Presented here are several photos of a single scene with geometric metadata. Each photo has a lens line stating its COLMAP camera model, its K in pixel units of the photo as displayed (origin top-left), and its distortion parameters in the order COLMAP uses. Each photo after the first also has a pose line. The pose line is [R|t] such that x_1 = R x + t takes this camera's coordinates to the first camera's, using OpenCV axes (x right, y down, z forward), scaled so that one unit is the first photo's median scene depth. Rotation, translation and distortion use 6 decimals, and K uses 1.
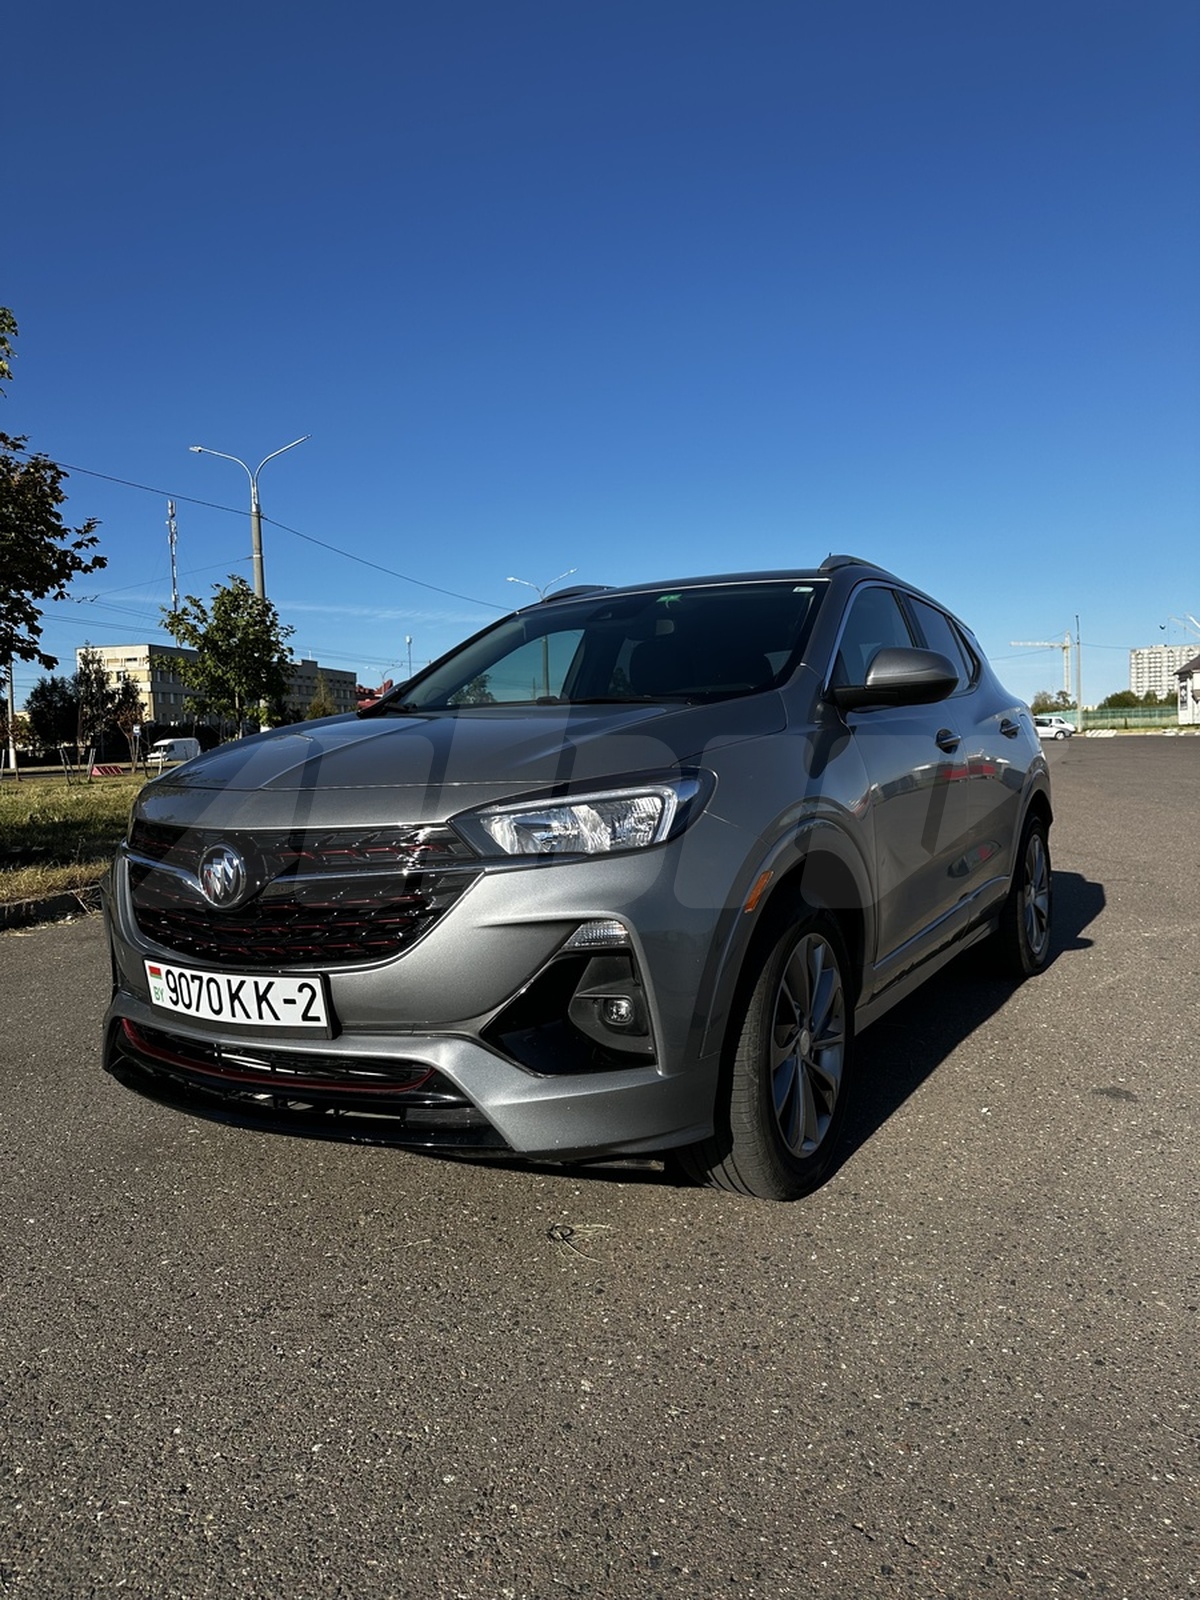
lens RADIAL K [[1197.6, 0, 596.3], [0, 1197.6, 795.3], [0, 0, 1]] dist [0.047749, -0.109393]
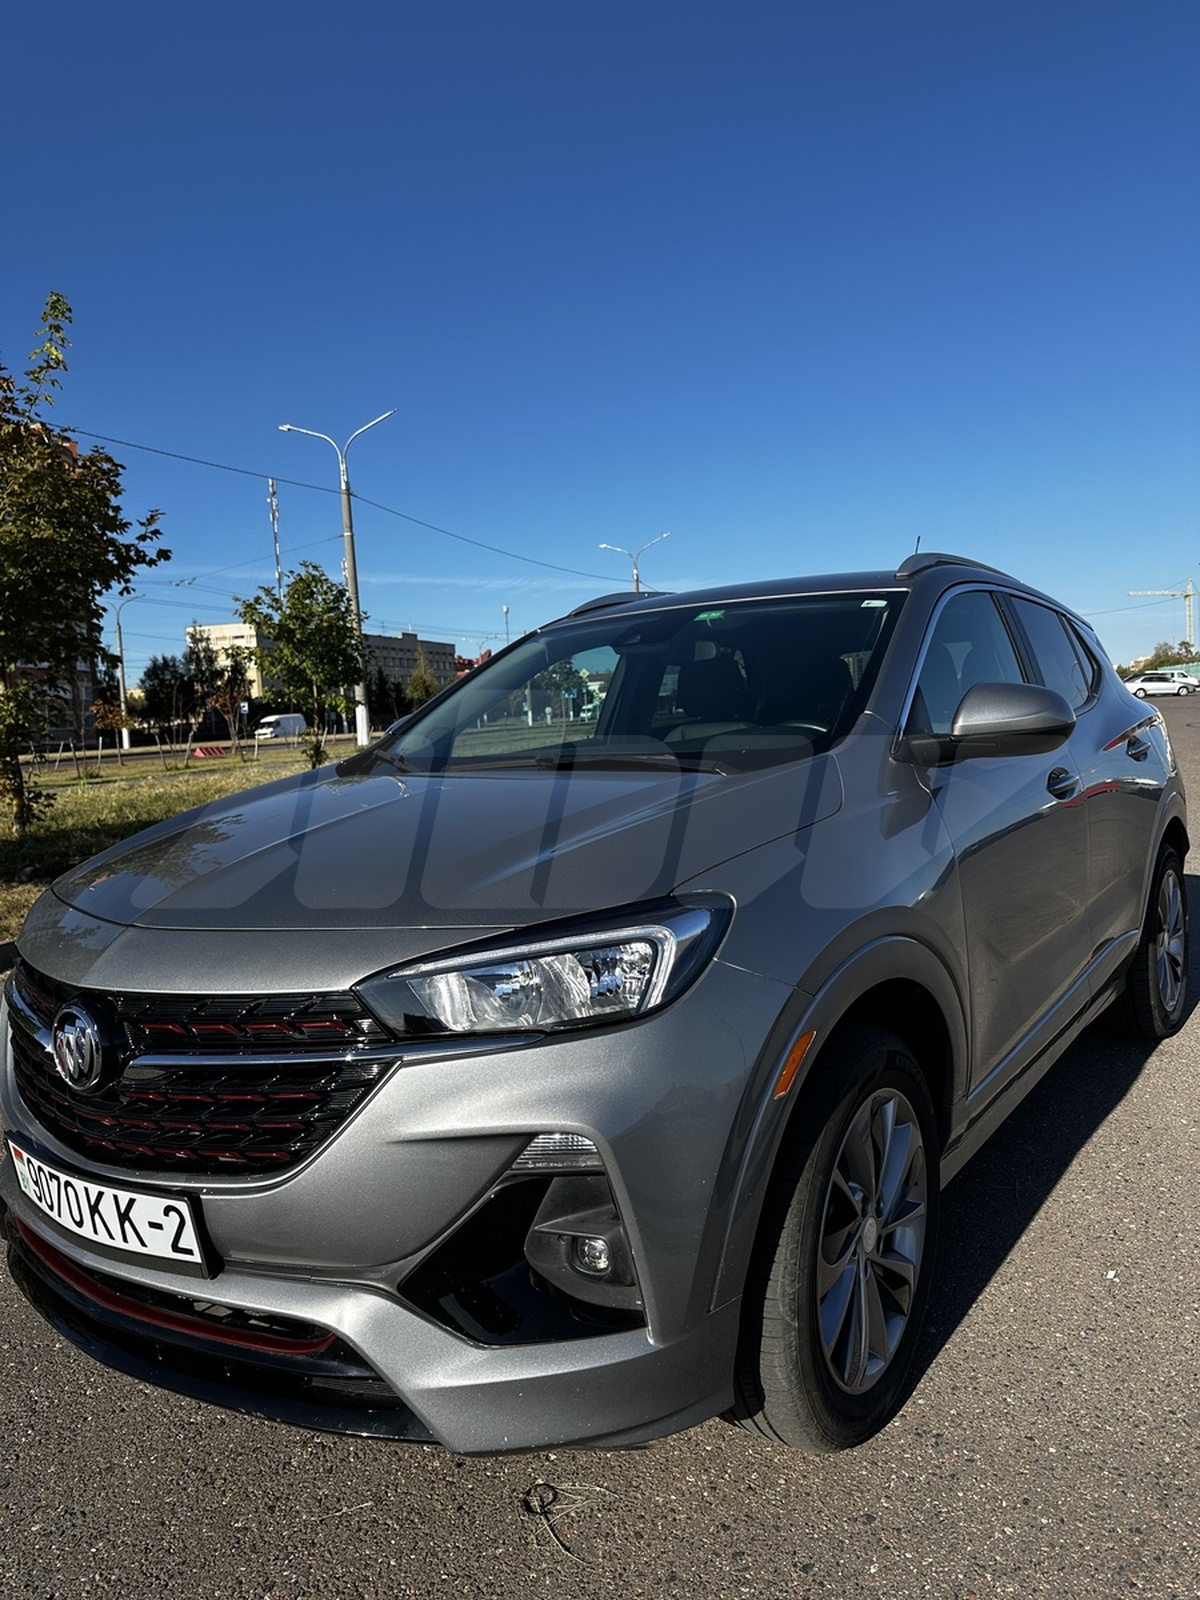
lens RADIAL K [[1178.8, 0, 600.0], [0, 1178.8, 800.0], [0, 0, 1]] dist [0.050581, -0.097749]
pose [[0.996065, -0.015915, -0.087189, 0.060042], [0.019346, 0.999066, 0.038650, -0.078972], [0.086492, -0.040185, 0.995442, 0.205396]]
